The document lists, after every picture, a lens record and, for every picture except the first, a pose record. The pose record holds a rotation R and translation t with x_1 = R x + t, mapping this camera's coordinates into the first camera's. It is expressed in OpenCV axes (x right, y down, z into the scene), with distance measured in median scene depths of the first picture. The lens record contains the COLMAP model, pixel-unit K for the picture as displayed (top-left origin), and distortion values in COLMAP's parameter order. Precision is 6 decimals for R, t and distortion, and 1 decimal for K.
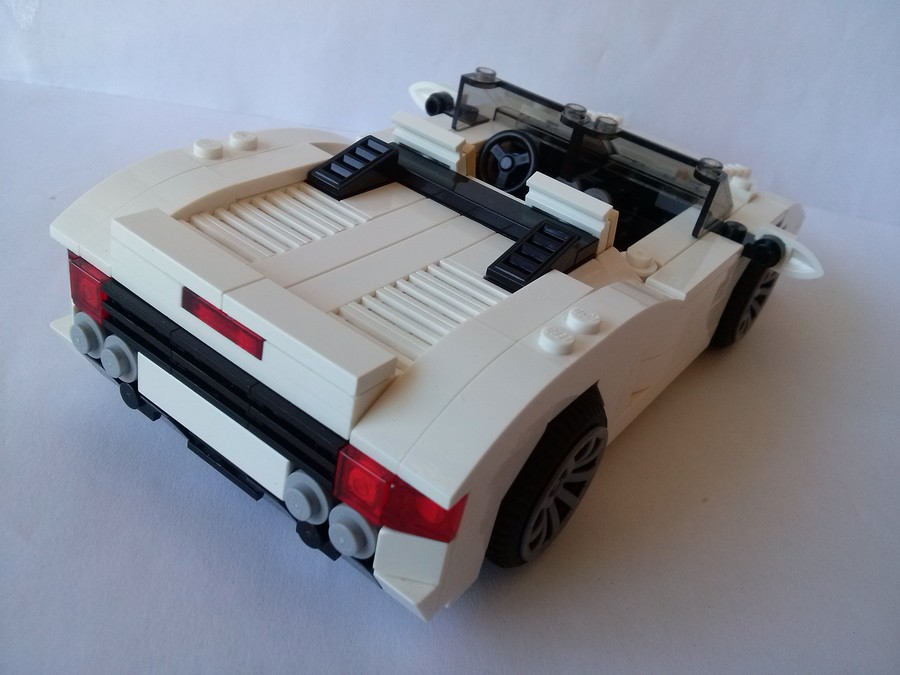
lens RADIAL K [[822.3, 0, 450.0], [0, 822.3, 337.5], [0, 0, 1]] dist [0.139582, -0.476190]
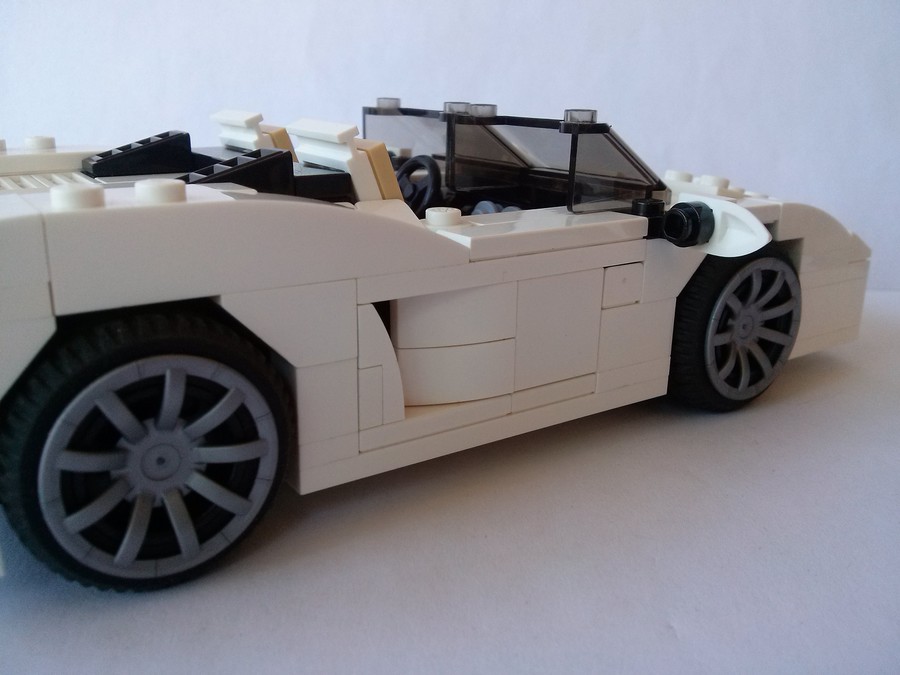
lens RADIAL K [[822.3, 0, 450.0], [0, 822.3, 337.5], [0, 0, 1]] dist [0.139582, -0.476190]
pose [[0.927178, -0.067790, -0.368437, 0.571412], [-0.056116, 0.947263, -0.315507, 0.271354], [0.370395, 0.313206, 0.874477, 0.456692]]
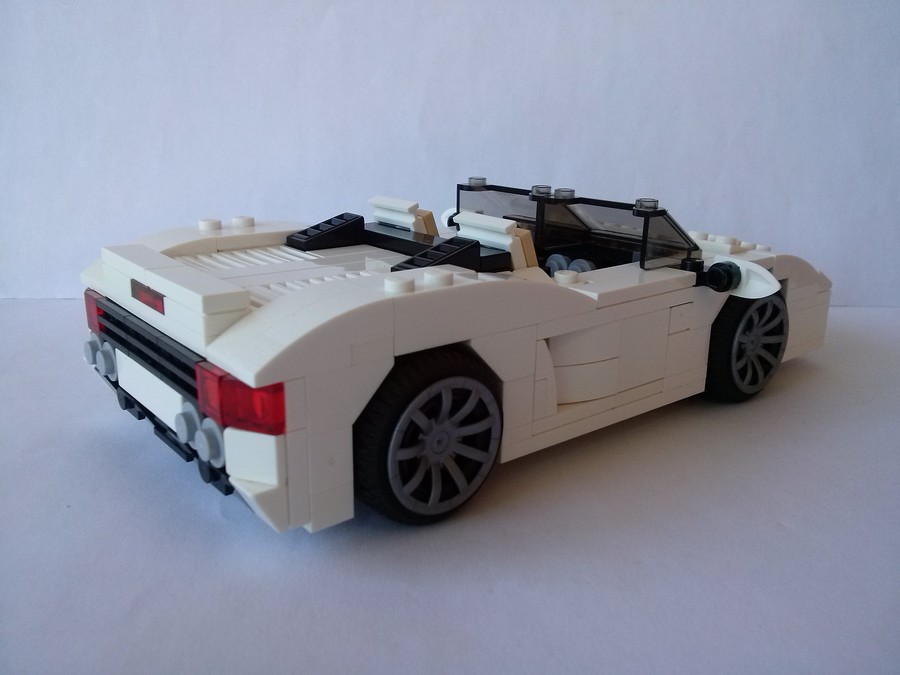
lens RADIAL K [[822.3, 0, 450.0], [0, 822.3, 337.5], [0, 0, 1]] dist [0.139582, -0.476190]
pose [[0.951512, -0.100048, -0.290888, 0.450979], [-0.000218, 0.945412, -0.325878, 0.385130], [0.307612, 0.310140, 0.899549, -0.002891]]
